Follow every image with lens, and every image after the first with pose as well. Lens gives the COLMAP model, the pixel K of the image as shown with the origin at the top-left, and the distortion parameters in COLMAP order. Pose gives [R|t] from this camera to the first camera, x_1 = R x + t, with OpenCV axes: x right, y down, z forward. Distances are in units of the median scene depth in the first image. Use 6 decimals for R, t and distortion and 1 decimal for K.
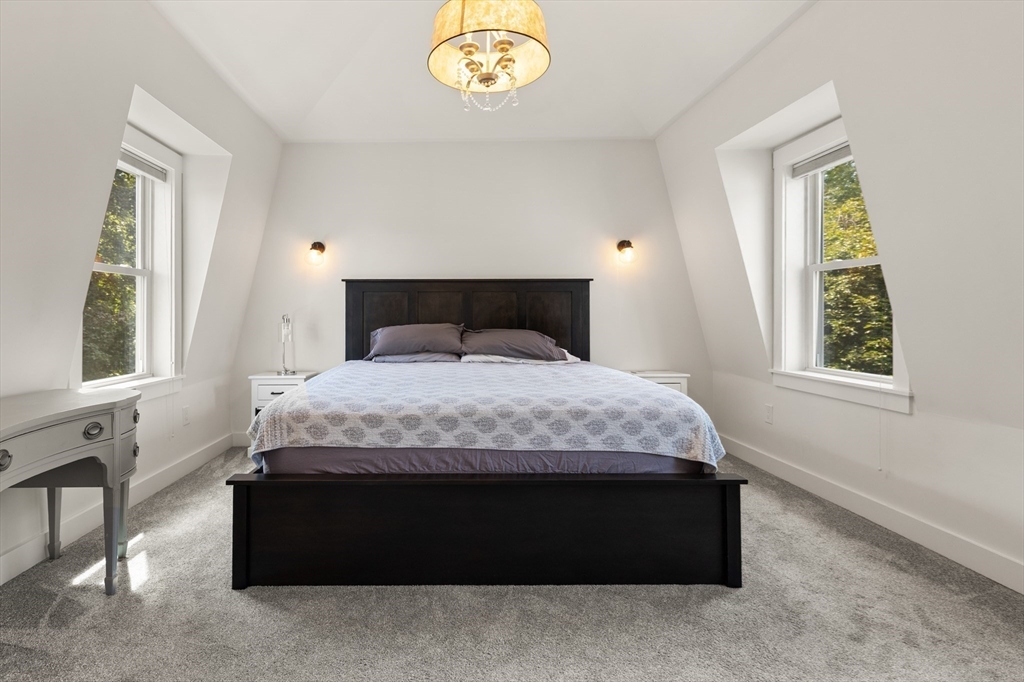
lens RADIAL K [[468.0, 0, 483.7], [0, 468.0, 315.9], [0, 0, 1]] dist [0.000479, 0.001183]
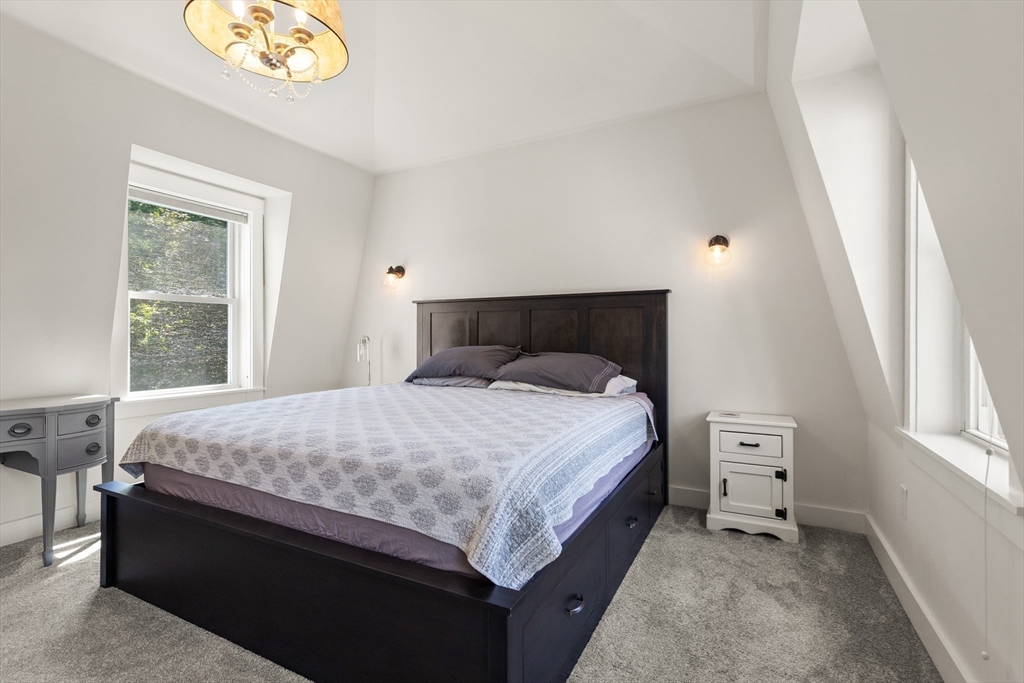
lens RADIAL K [[468.0, 0, 512.3], [0, 468.0, 336.6], [0, 0, 1]] dist [0.000479, 0.001183]
pose [[0.892541, 0.001058, -0.450965, 0.458202], [-0.001254, 0.999999, -0.000134, -0.001378], [0.450964, 0.000685, 0.892542, 0.250978]]
